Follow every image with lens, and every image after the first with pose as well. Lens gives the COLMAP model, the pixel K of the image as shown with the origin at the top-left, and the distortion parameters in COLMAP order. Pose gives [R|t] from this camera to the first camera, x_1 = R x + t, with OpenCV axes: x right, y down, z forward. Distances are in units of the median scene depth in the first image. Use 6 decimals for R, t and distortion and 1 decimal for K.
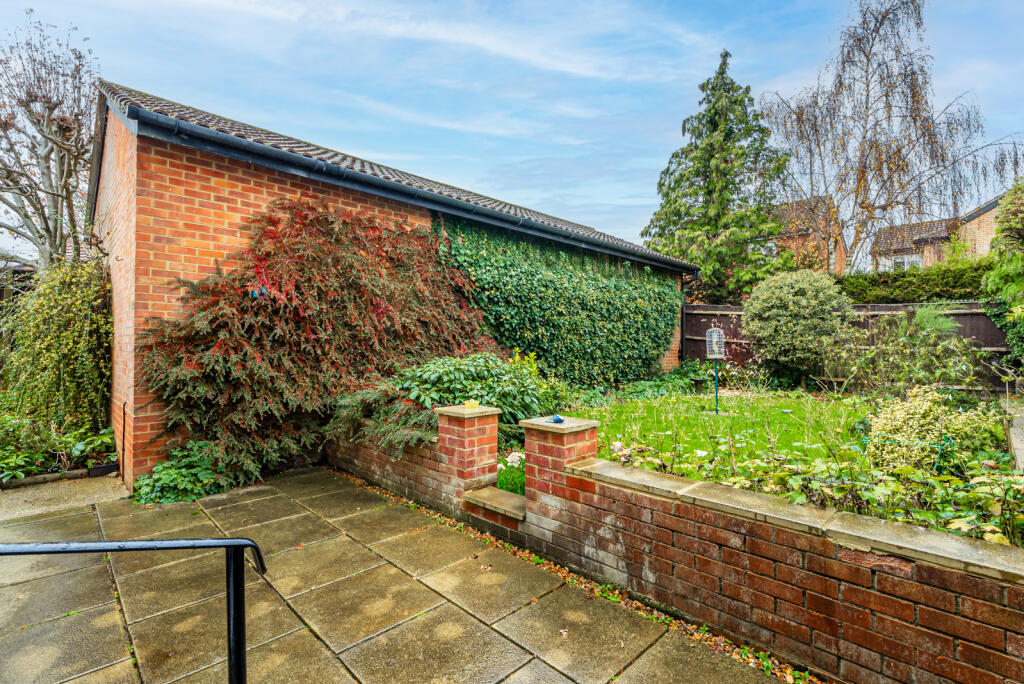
lens RADIAL K [[466.9, 0, 508.9], [0, 466.9, 342.2], [0, 0, 1]] dist [0.002222, -0.000006]
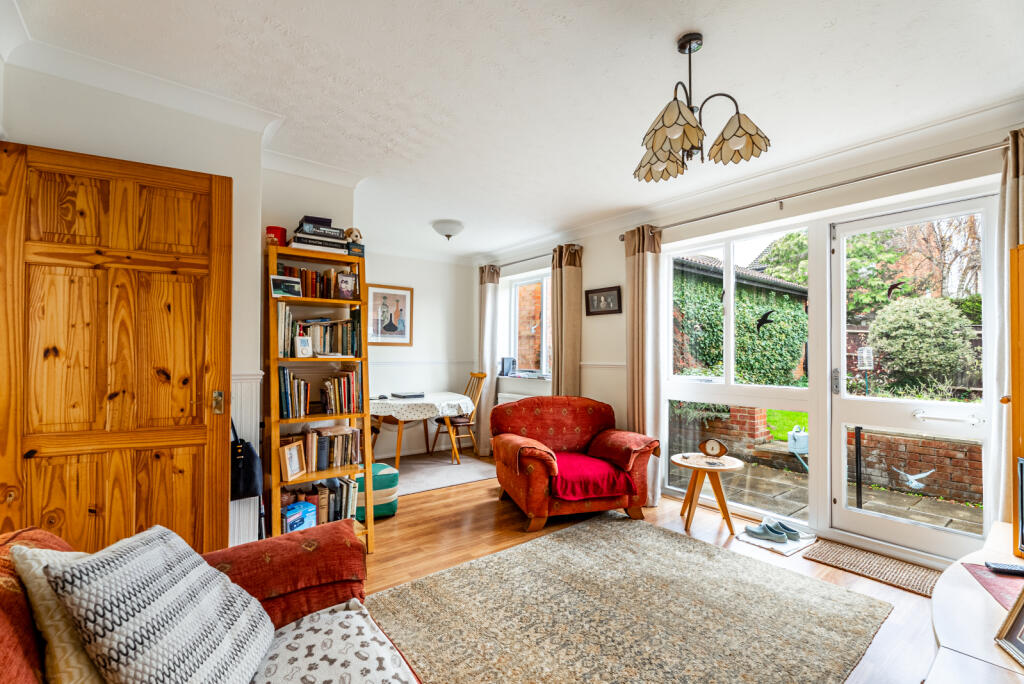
lens RADIAL K [[449.0, 0, 516.8], [0, 449.0, 351.3], [0, 0, 1]] dist [0.000384, -0.003947]
pose [[0.992381, 0.001035, -0.123203, -0.425964], [-0.001294, 0.999997, -0.002020, -0.014830], [0.123200, 0.002164, 0.992379, -0.427938]]
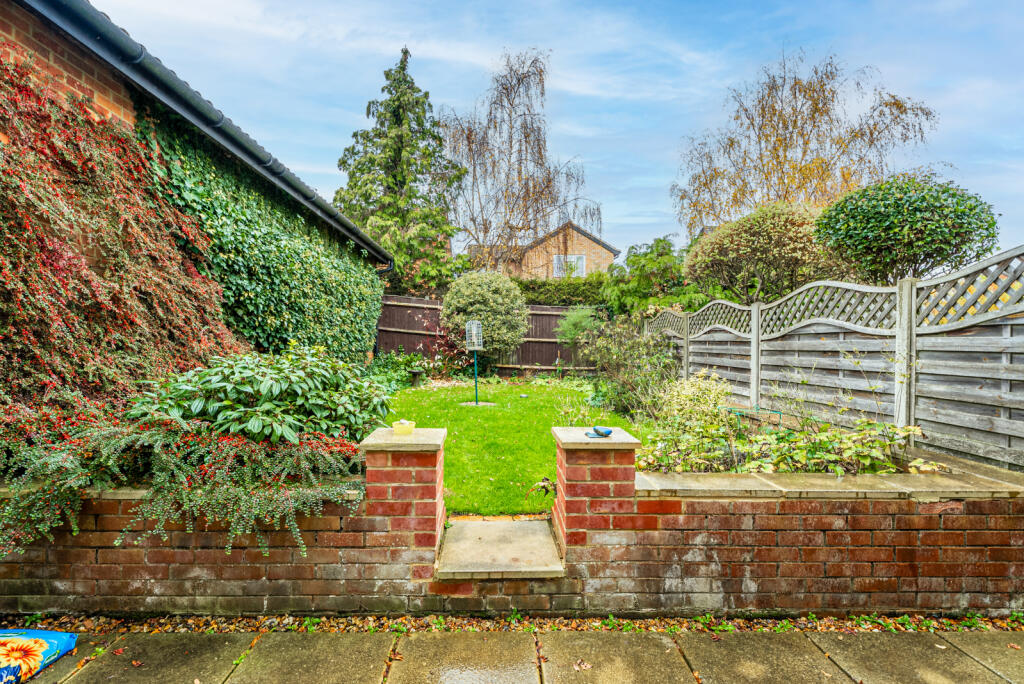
lens RADIAL K [[466.9, 0, 508.9], [0, 466.9, 342.2], [0, 0, 1]] dist [0.002222, -0.000006]
pose [[0.689506, -0.002113, 0.724277, -0.267919], [-0.011583, 0.999836, 0.013943, 0.002592], [-0.724188, -0.018003, 0.689368, 0.271424]]
